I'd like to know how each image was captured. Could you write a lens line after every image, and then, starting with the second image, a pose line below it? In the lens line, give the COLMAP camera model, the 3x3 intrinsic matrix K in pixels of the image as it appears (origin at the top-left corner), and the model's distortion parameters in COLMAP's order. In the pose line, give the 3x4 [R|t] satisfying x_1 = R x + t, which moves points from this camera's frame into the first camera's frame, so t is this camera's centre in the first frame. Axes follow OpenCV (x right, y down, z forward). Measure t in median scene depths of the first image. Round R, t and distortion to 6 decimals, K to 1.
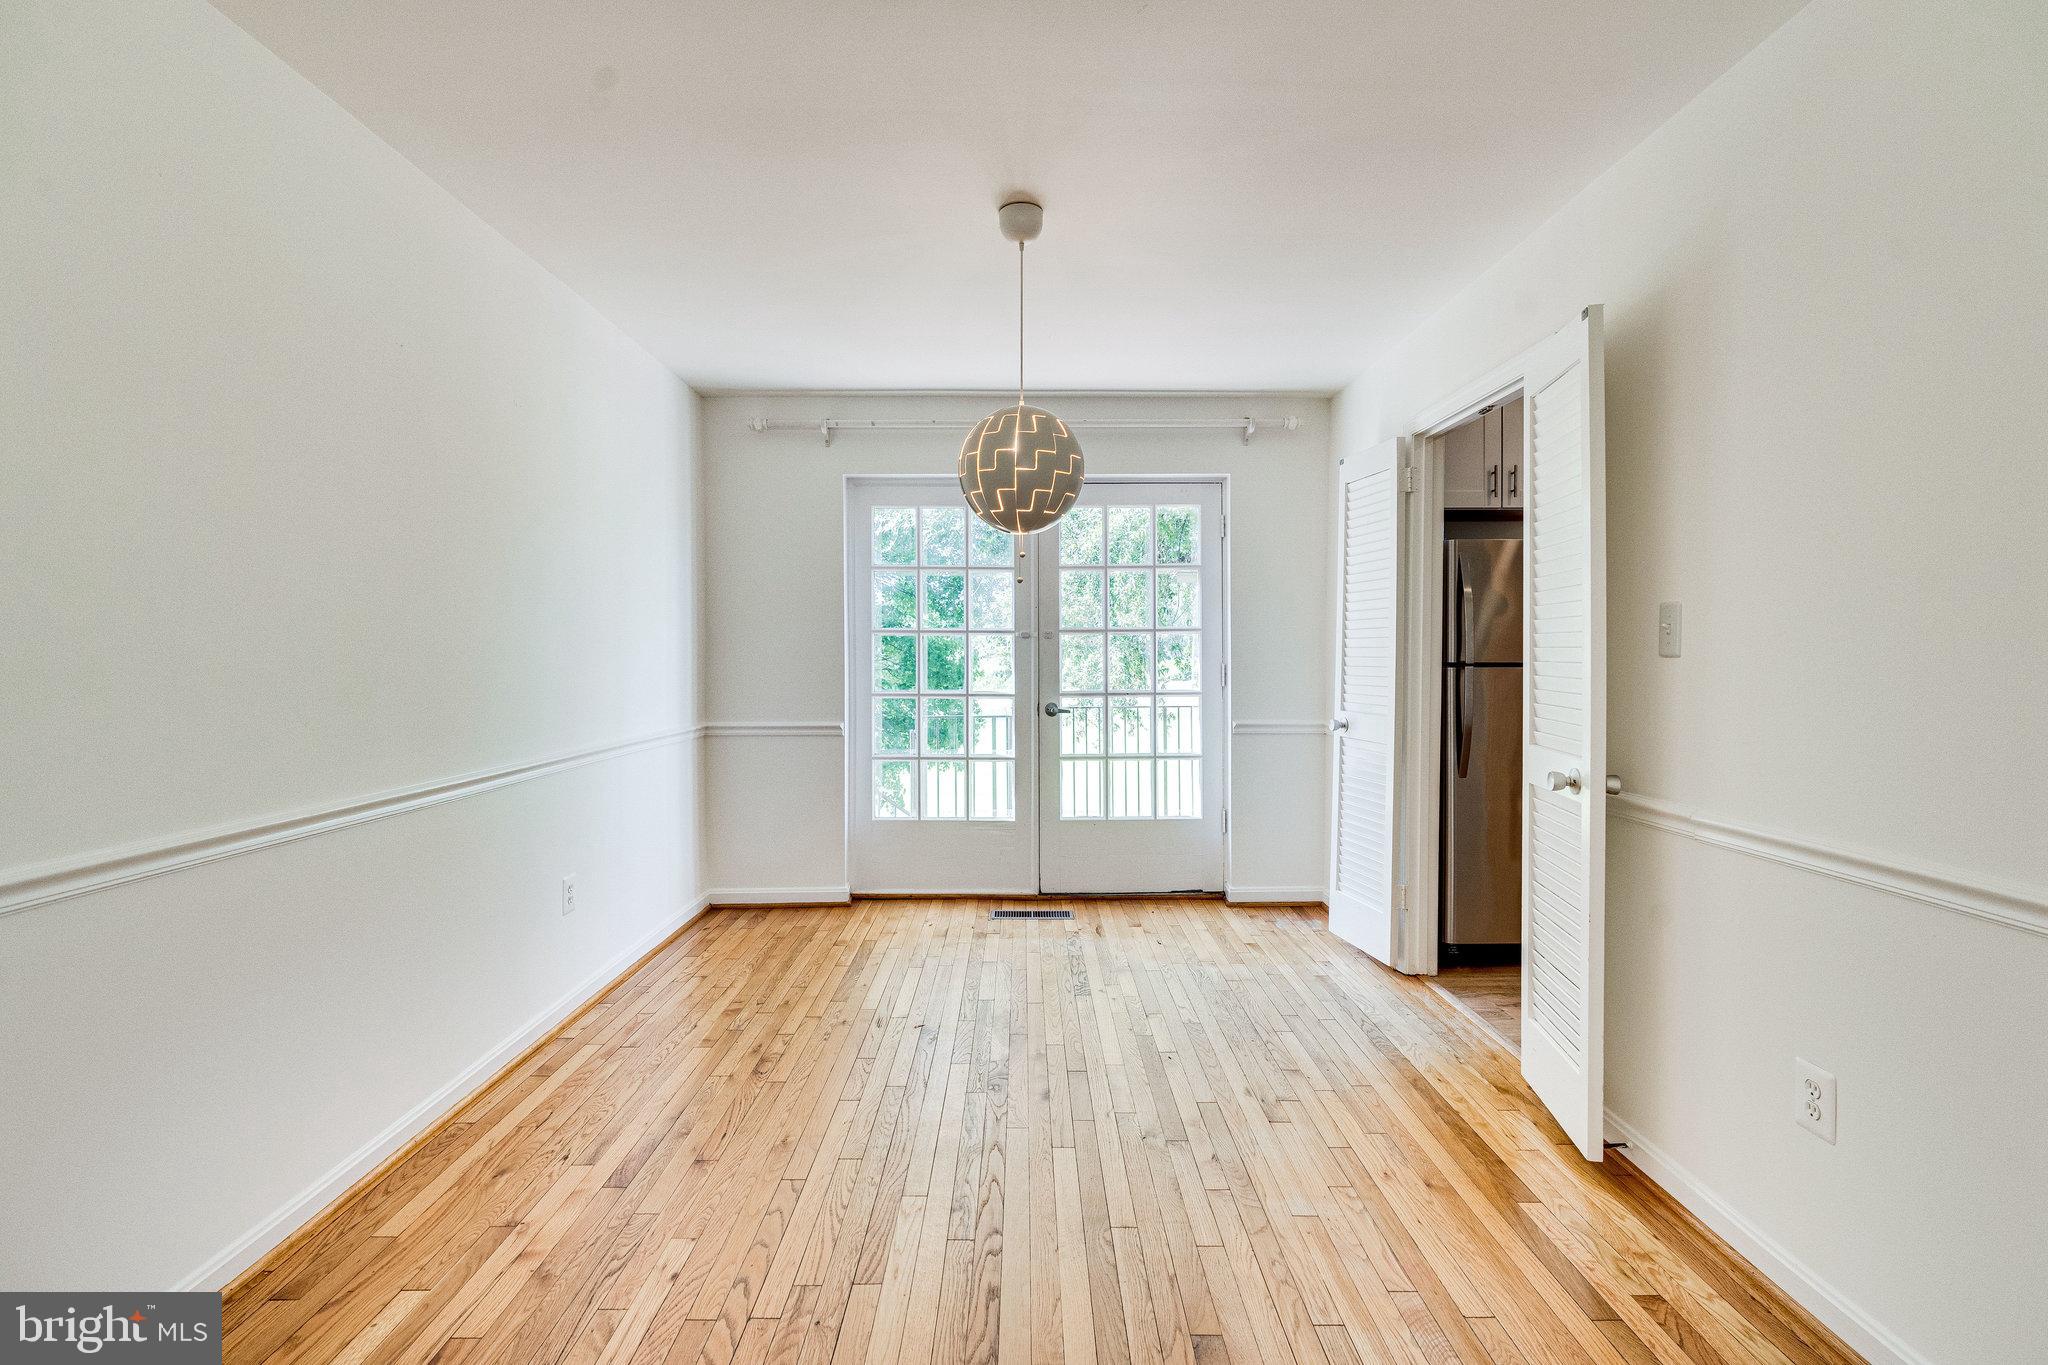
lens RADIAL K [[931.7, 0, 1022.9], [0, 931.7, 667.6], [0, 0, 1]] dist [-0.003472, 0.000080]
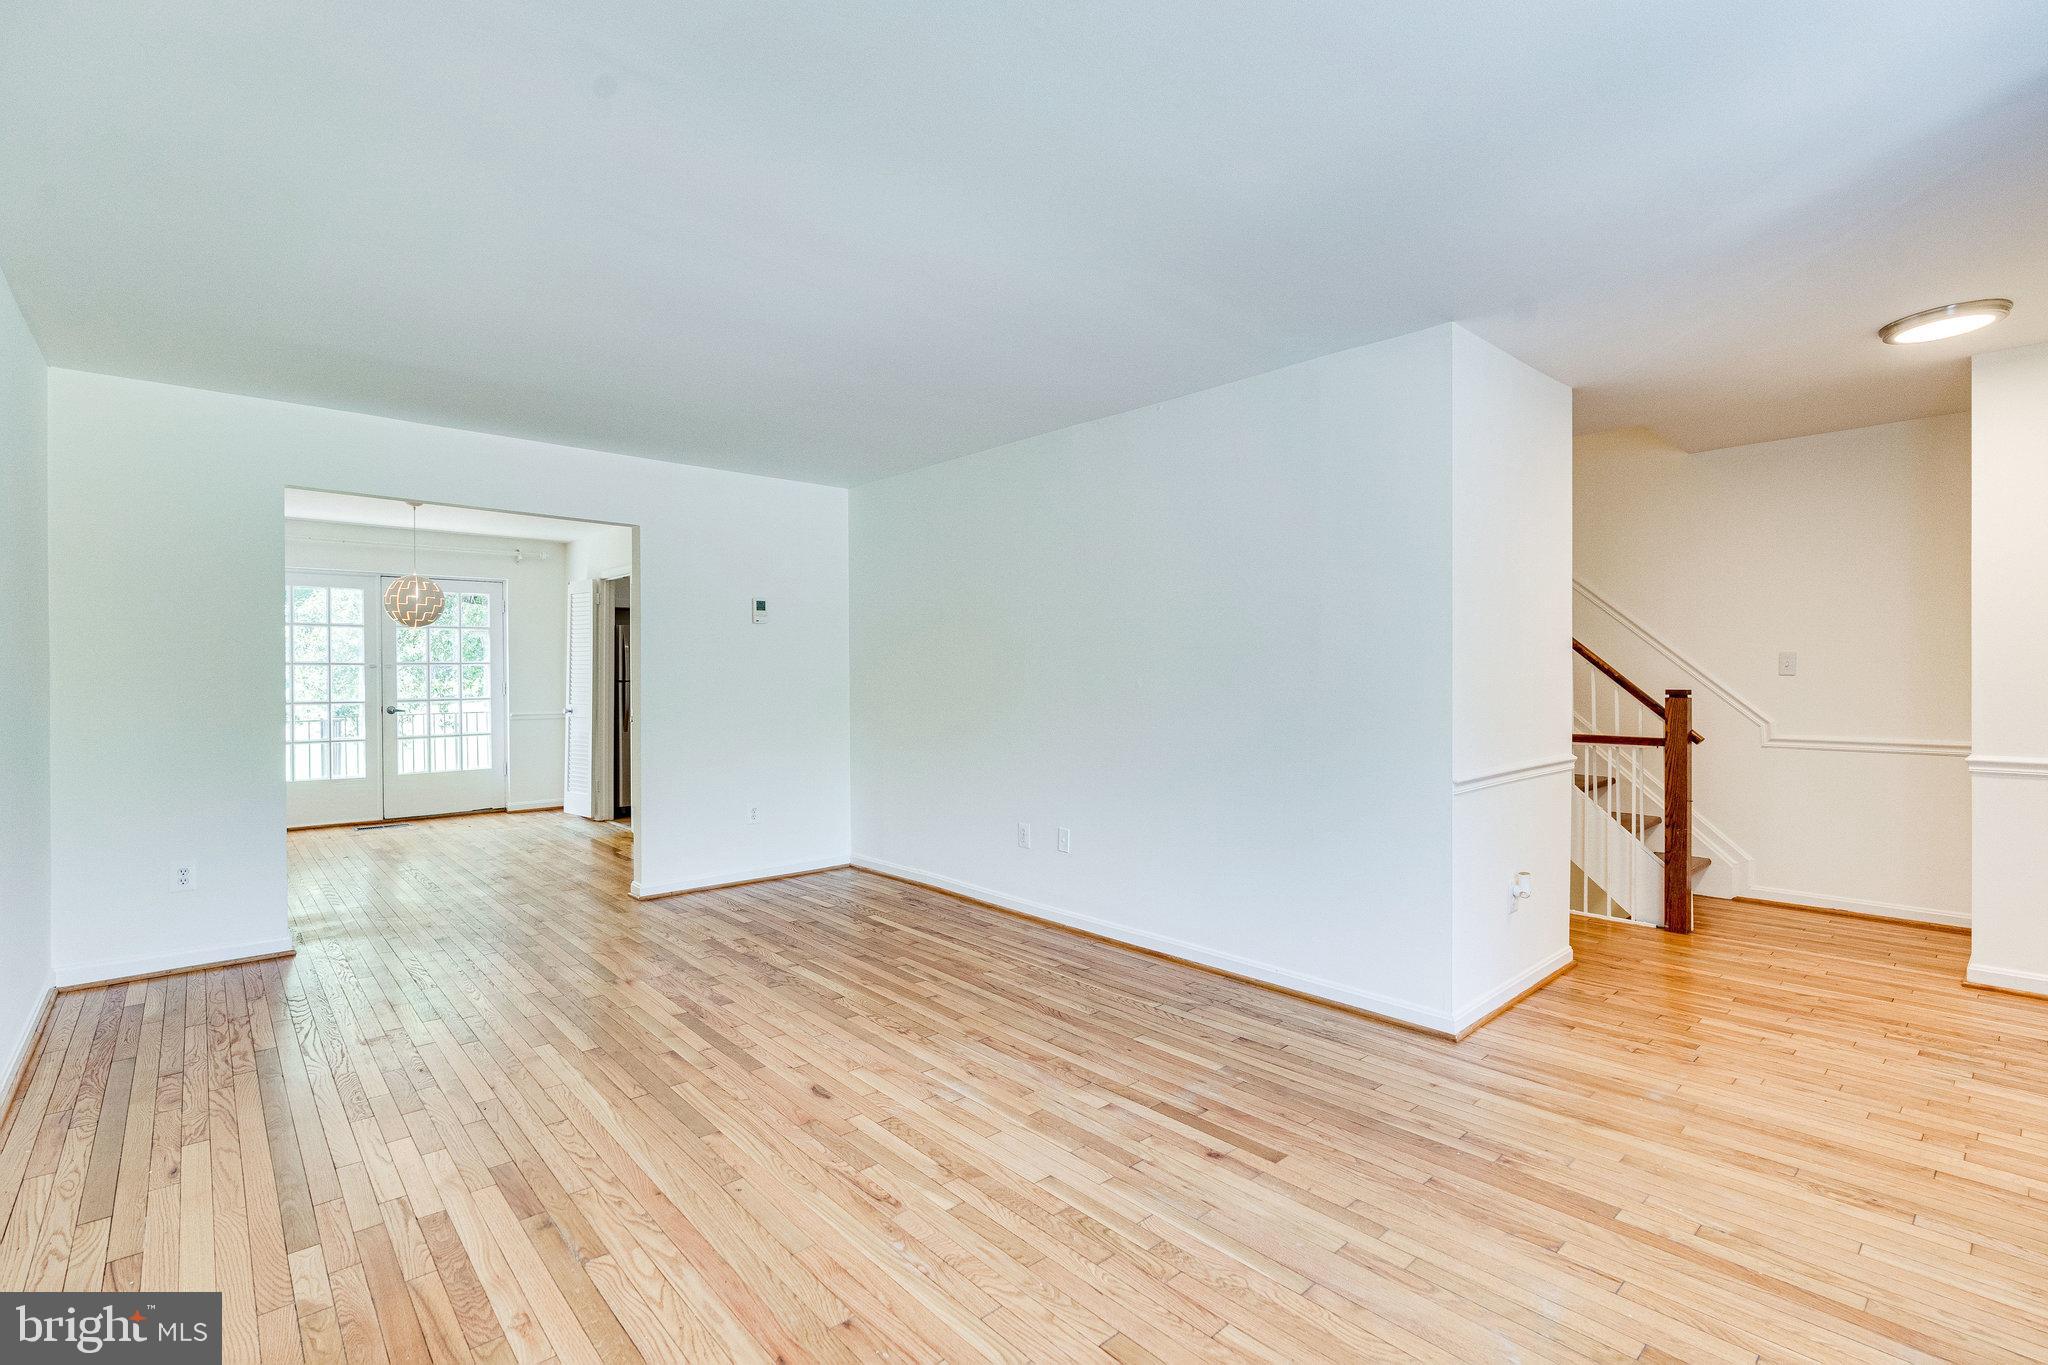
lens RADIAL K [[931.7, 0, 1022.9], [0, 931.7, 667.6], [0, 0, 1]] dist [-0.003472, 0.000080]
pose [[0.744368, 0.001202, 0.667769, -0.296832], [0.013549, 0.999765, -0.016903, 0.014306], [-0.667633, 0.021630, 0.744177, -1.246852]]
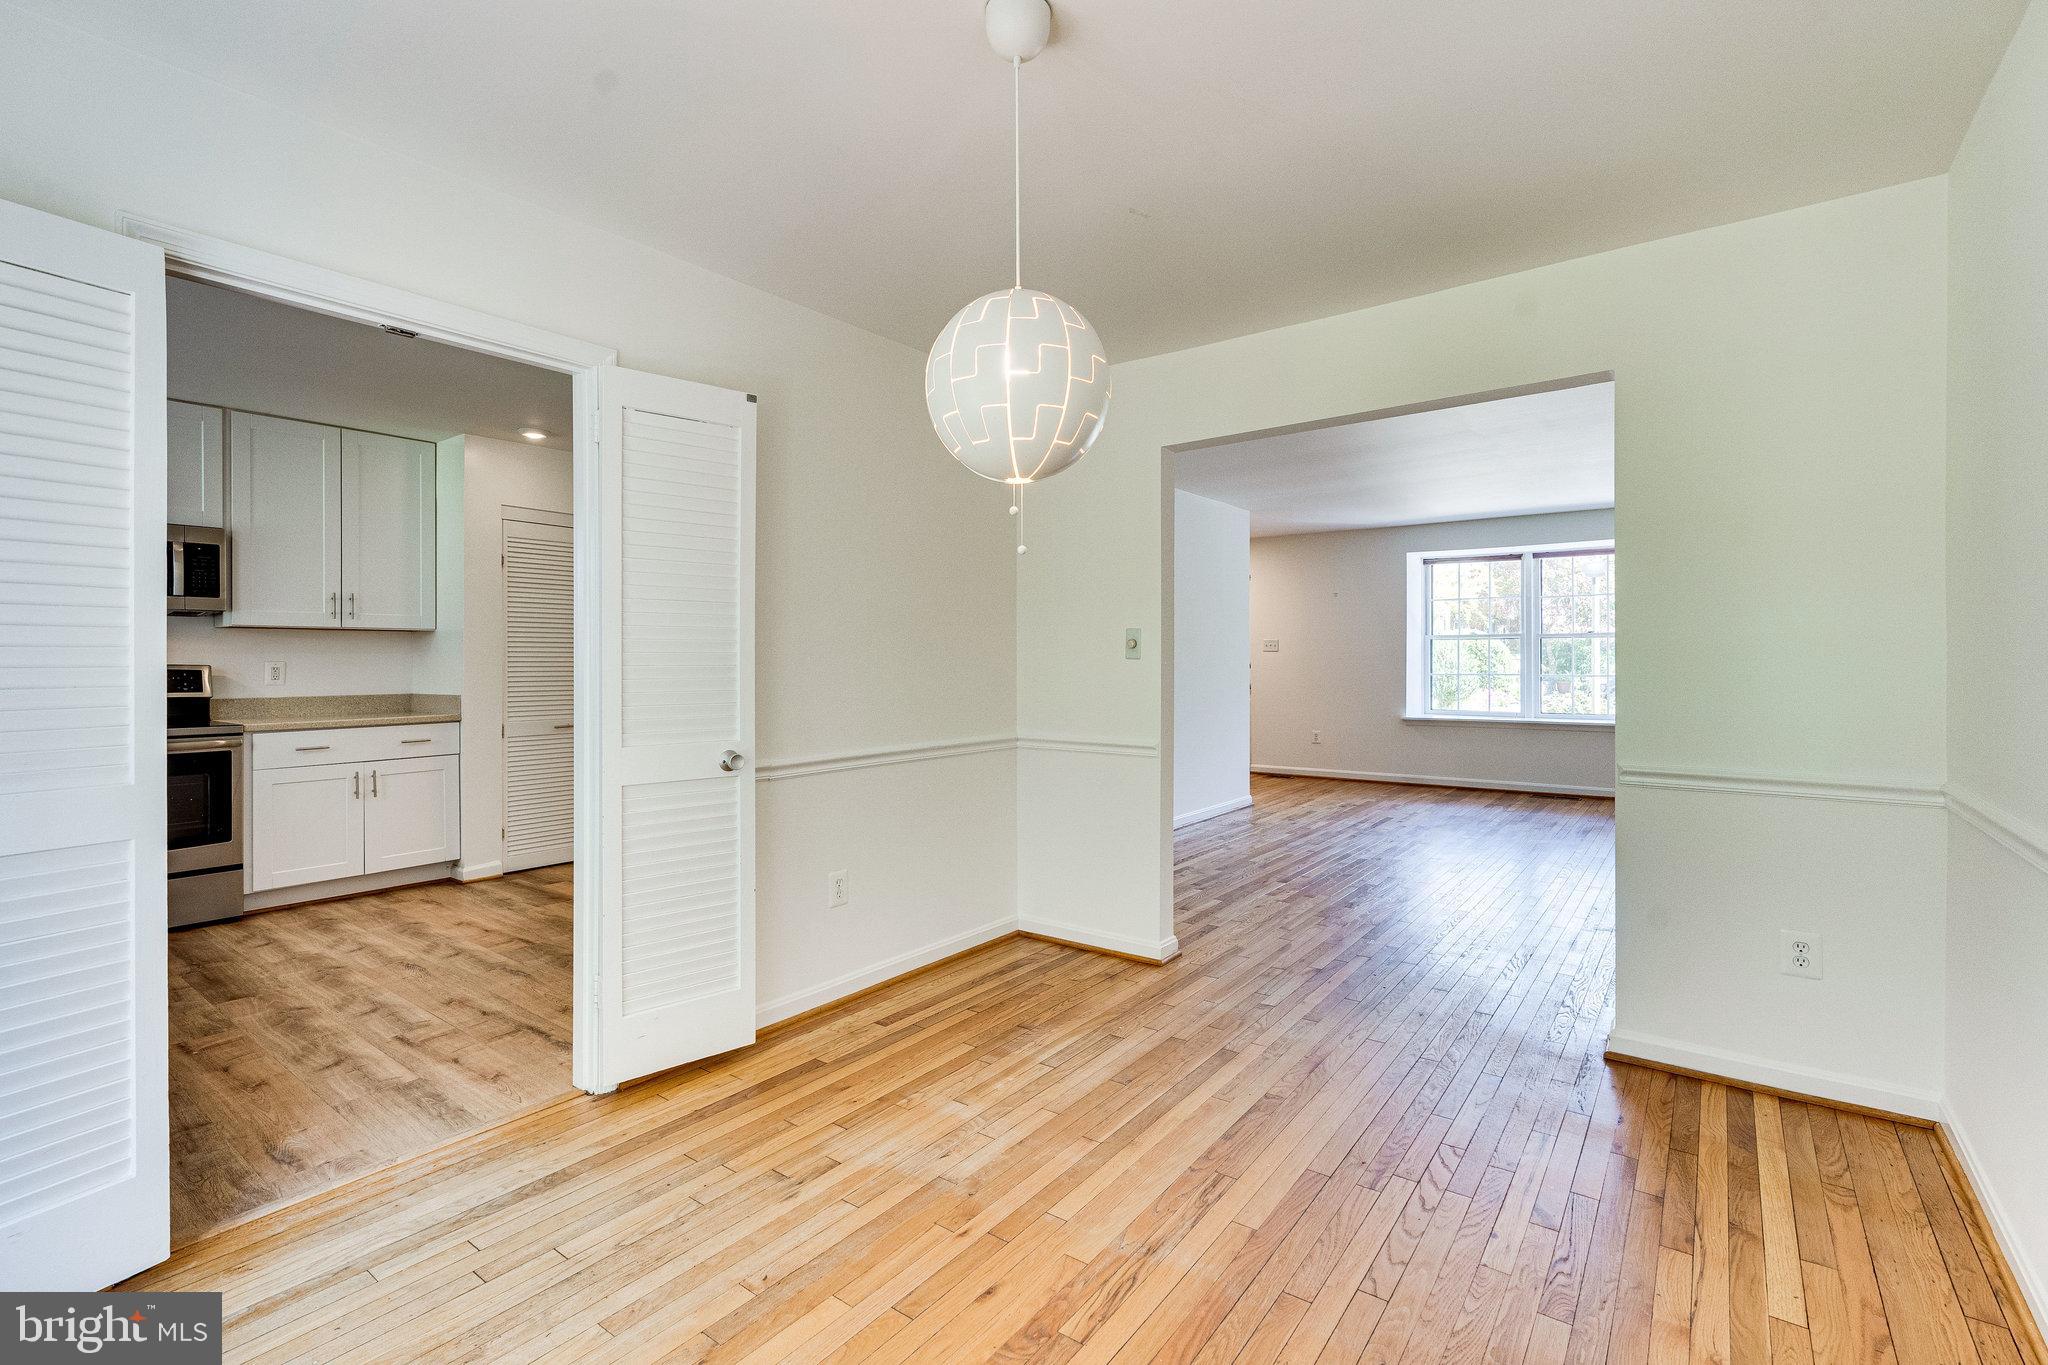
lens RADIAL K [[931.7, 0, 1022.9], [0, 931.7, 667.6], [0, 0, 1]] dist [-0.003472, 0.000080]
pose [[-0.799271, -0.003587, 0.600961, -0.281881], [0.012021, 0.999687, 0.021955, -0.014928], [-0.600851, 0.024772, -0.798977, 1.051235]]
